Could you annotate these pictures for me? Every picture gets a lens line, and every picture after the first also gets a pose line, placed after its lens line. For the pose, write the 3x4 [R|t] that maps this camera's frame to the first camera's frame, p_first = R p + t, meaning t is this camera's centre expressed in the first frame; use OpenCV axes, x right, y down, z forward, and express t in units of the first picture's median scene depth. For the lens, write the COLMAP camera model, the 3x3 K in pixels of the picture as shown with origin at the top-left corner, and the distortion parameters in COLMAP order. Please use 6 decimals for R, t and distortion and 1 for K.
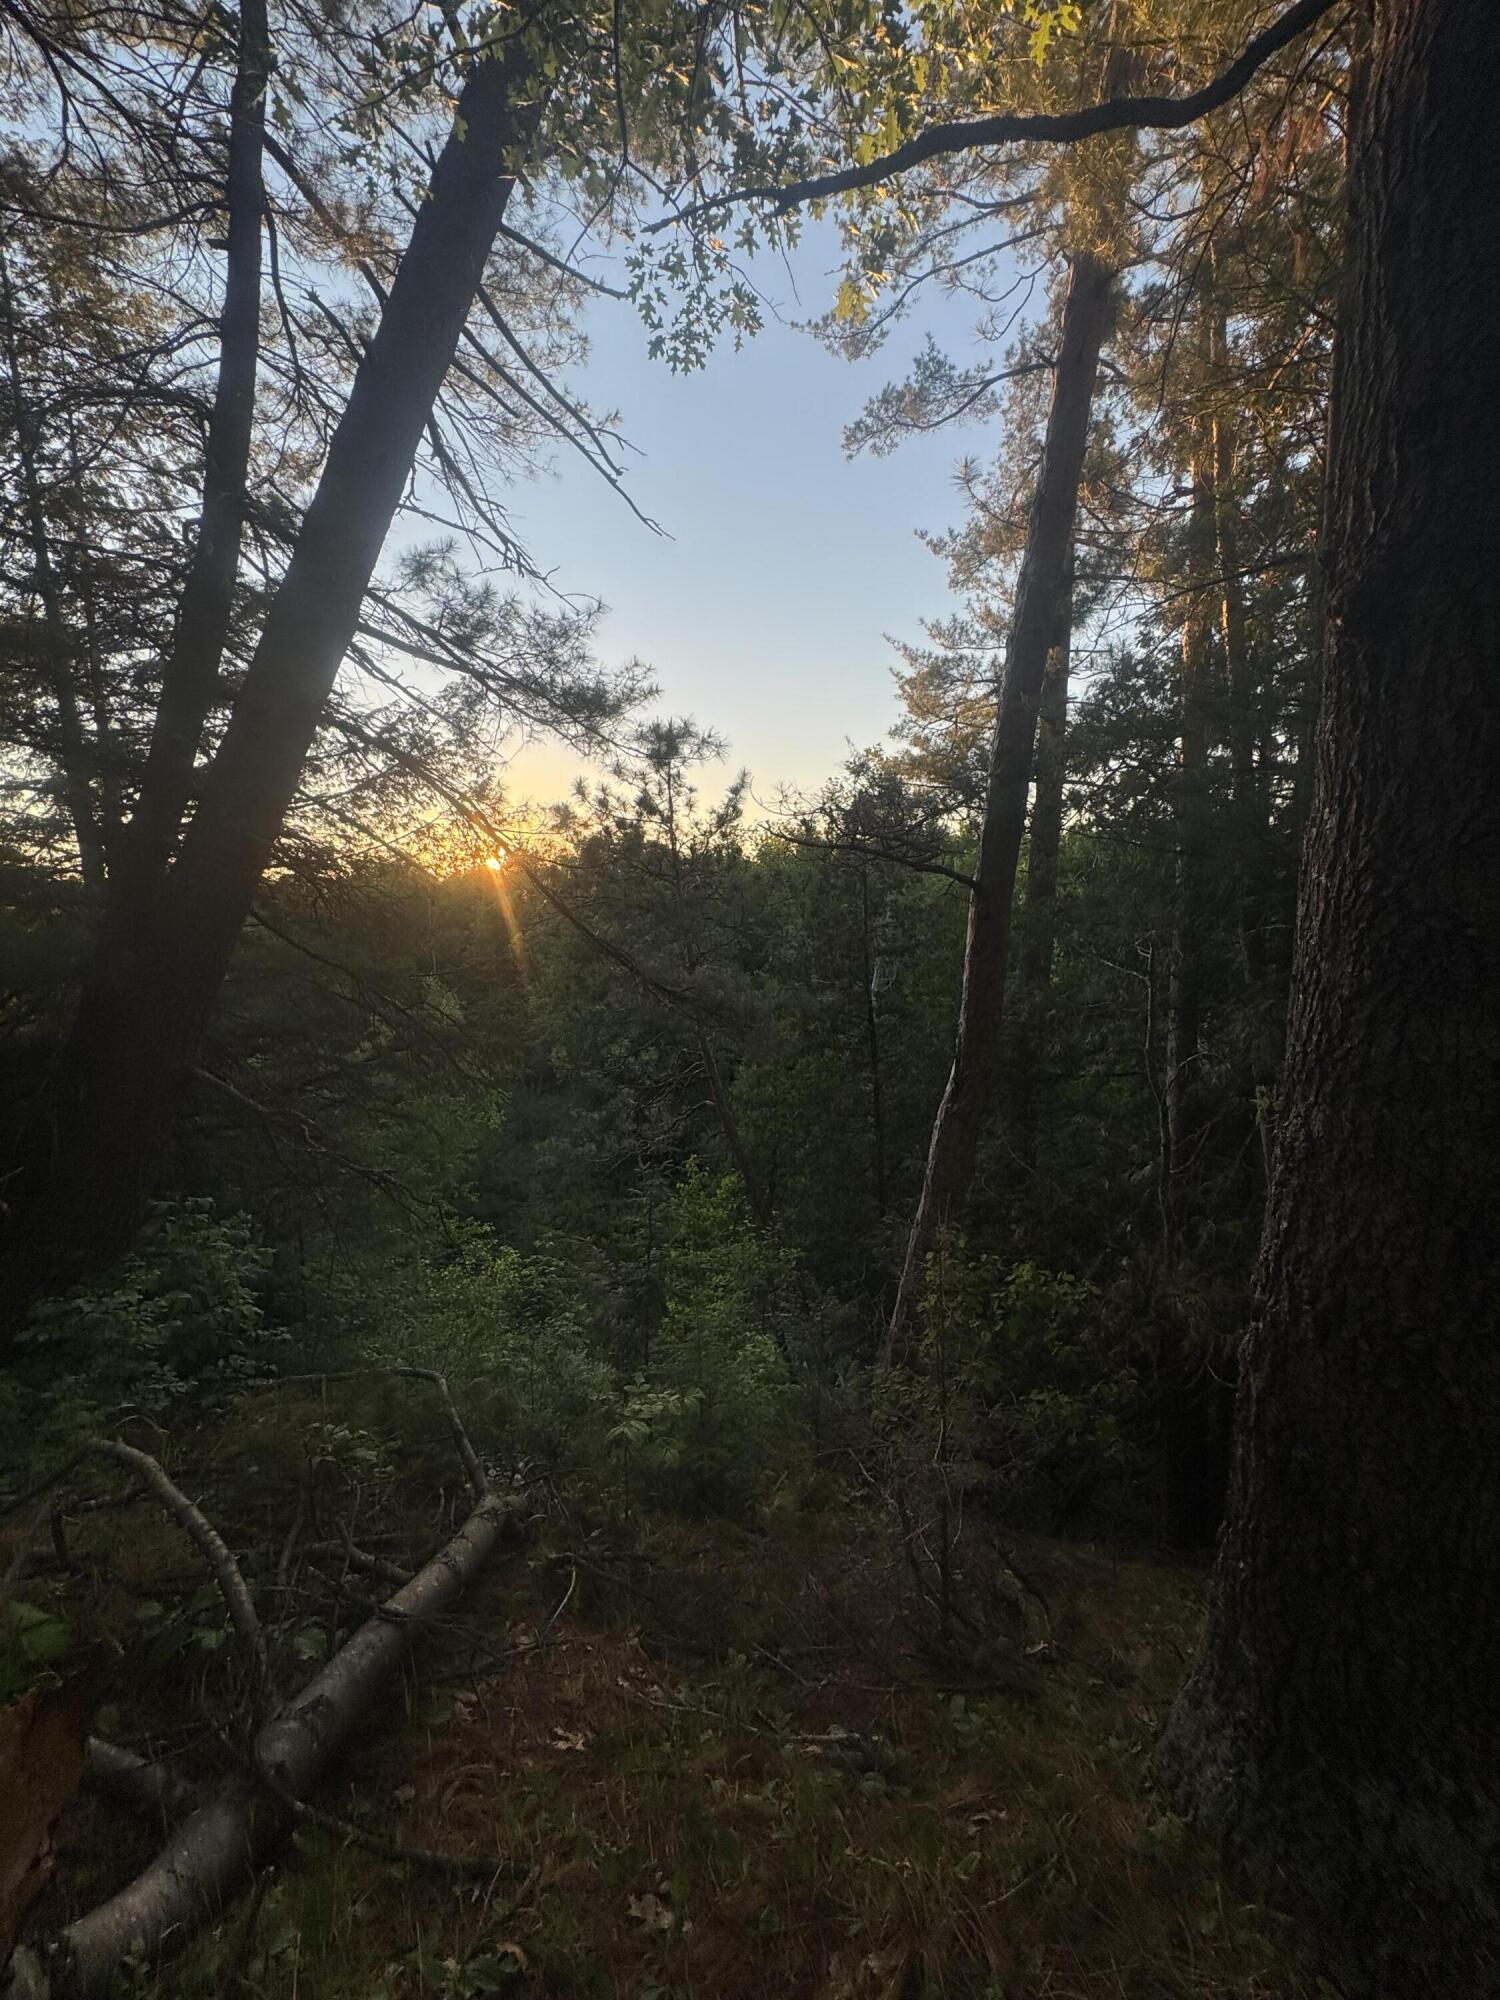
lens RADIAL K [[794.9, 0, 763.5], [0, 794.9, 1000.5], [0, 0, 1]] dist [-0.001475, -0.000233]
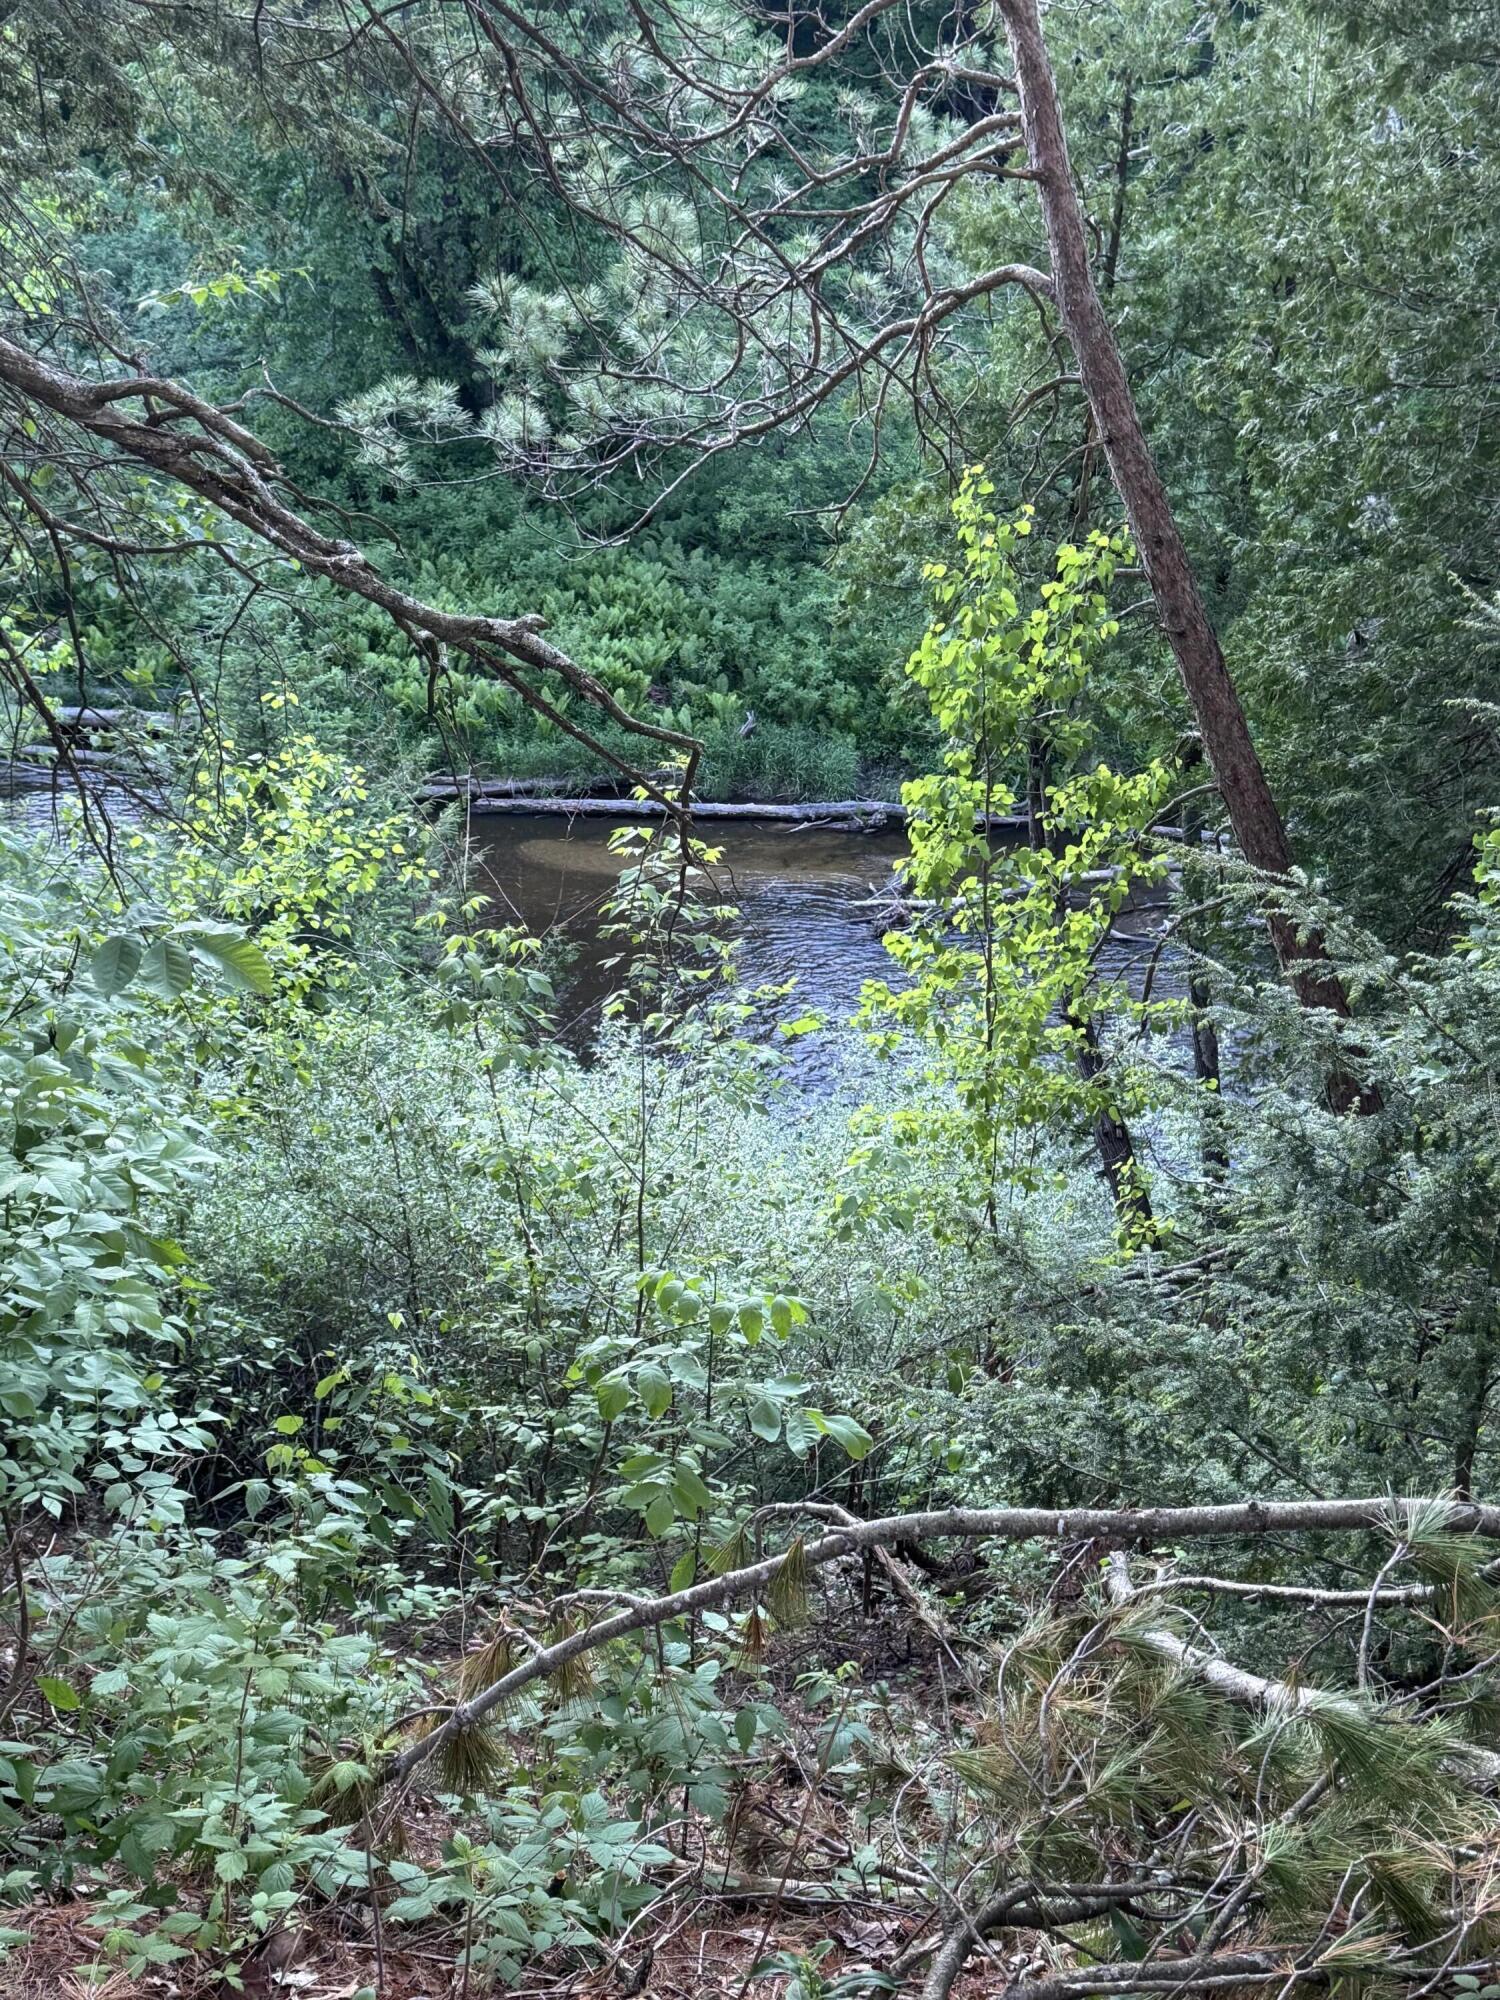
lens RADIAL K [[2508.8, 0, 740.1], [0, 2508.8, 1006.2], [0, 0, 1]] dist [0.186287, 0.000000]
pose [[0.999667, 0.003230, 0.025602, -0.179561], [-0.013682, 0.907532, 0.419760, -0.011027], [-0.021879, -0.419970, 0.907274, 0.074024]]
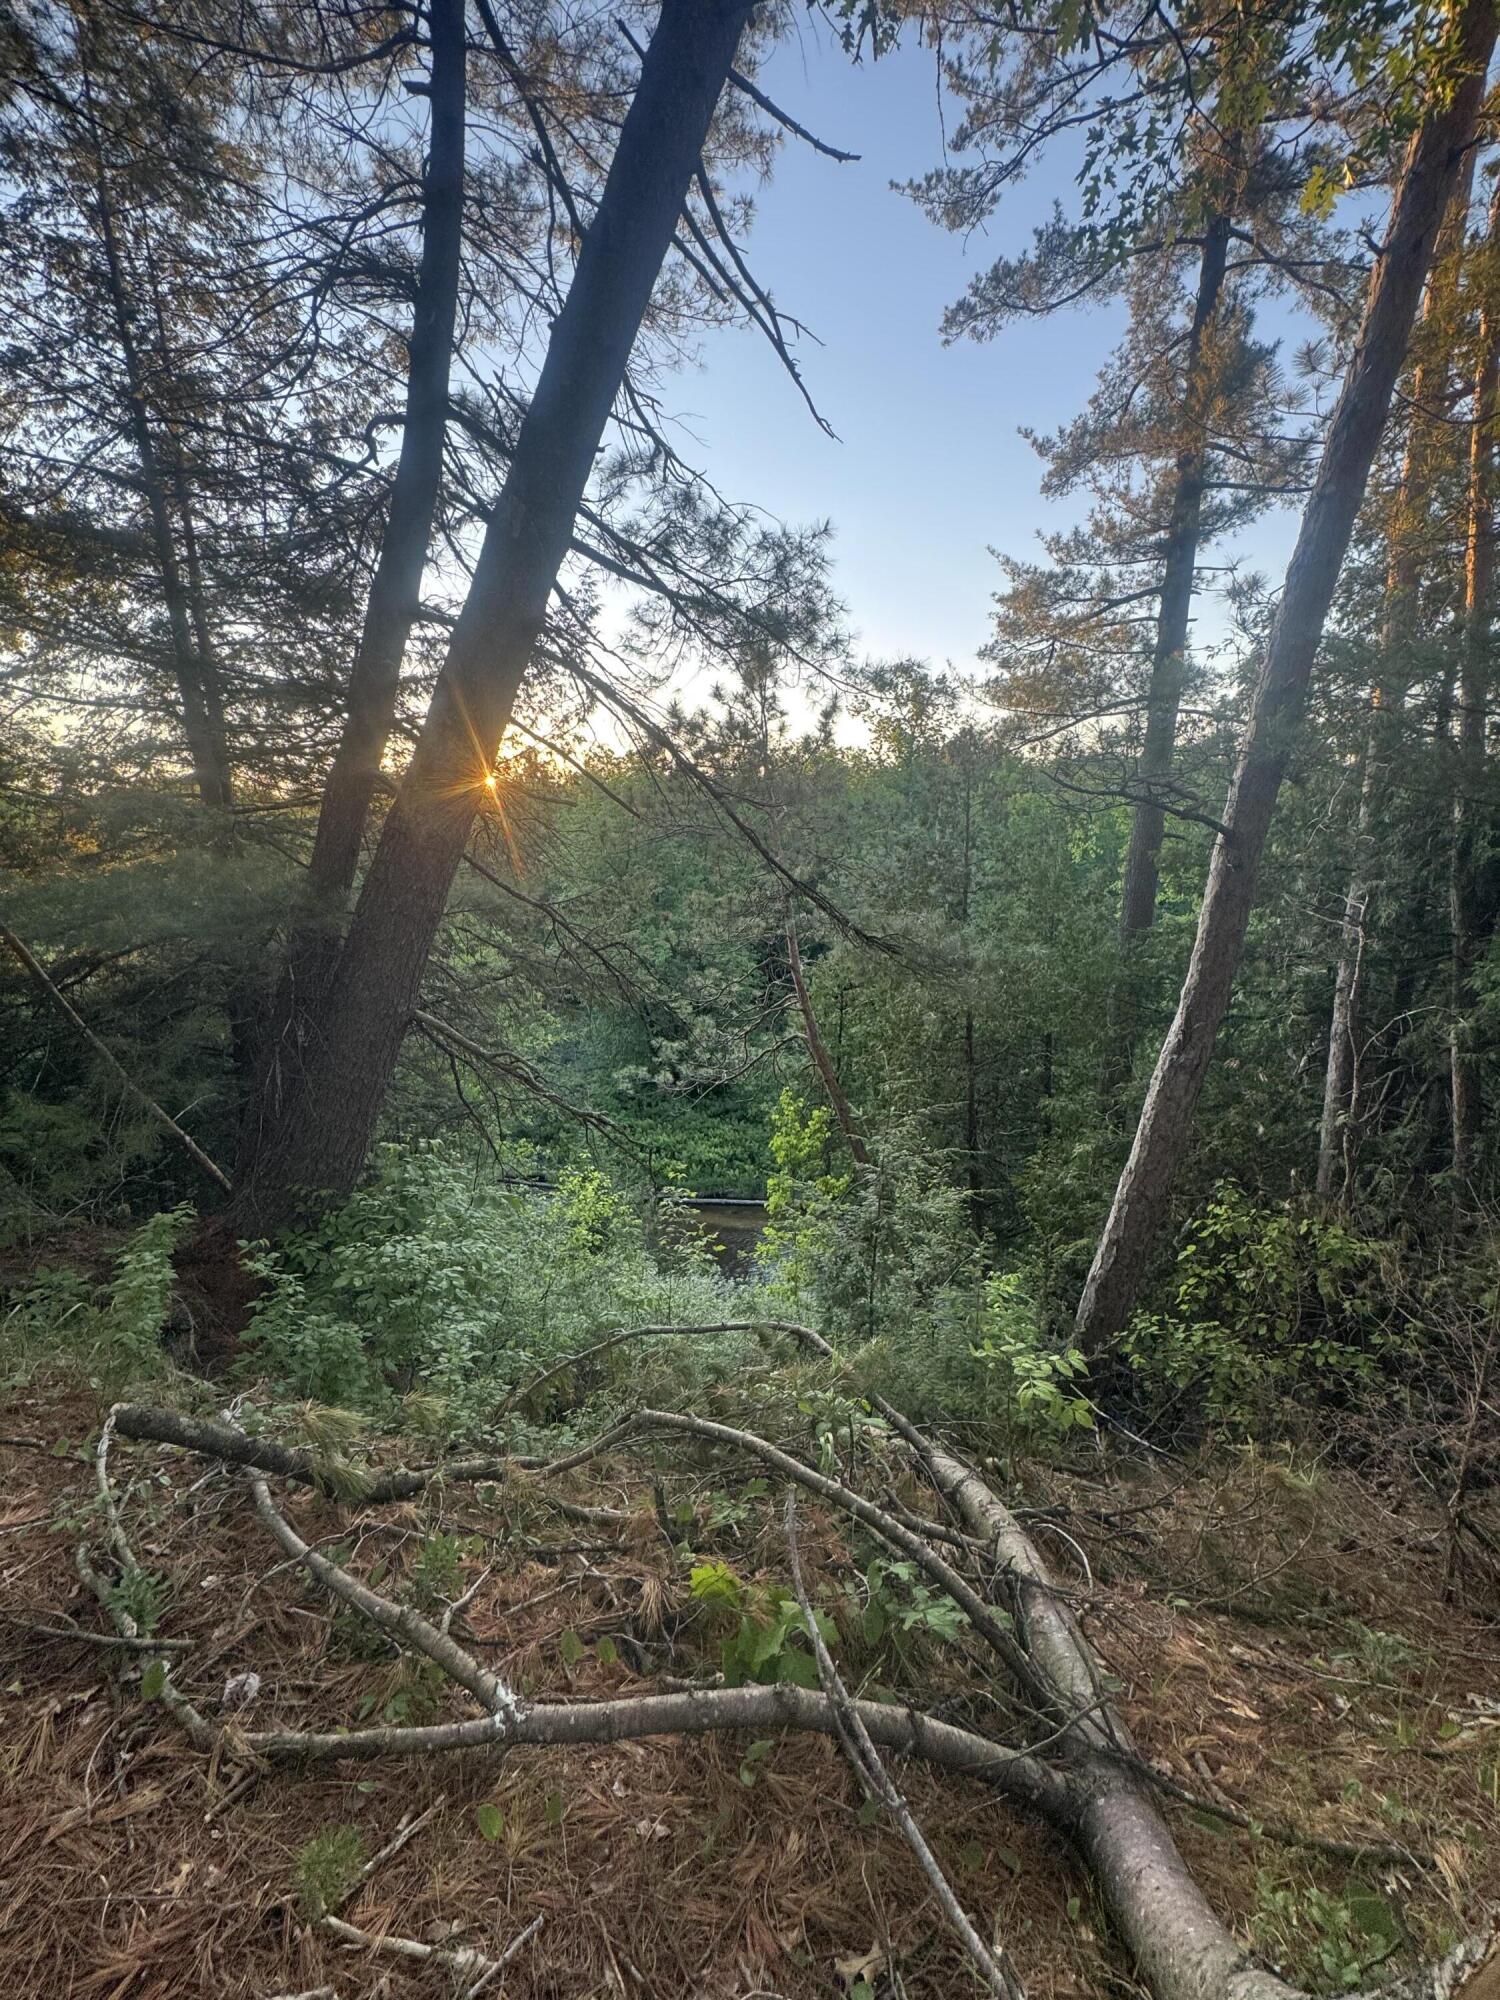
lens RADIAL K [[794.9, 0, 757.1], [0, 794.9, 1000.5], [0, 0, 1]] dist [-0.001475, -0.000233]
pose [[0.999926, 0.010610, 0.006023, -0.122619], [-0.011152, 0.995068, 0.098562, -0.012378], [-0.004948, -0.098622, 0.995113, 0.006345]]
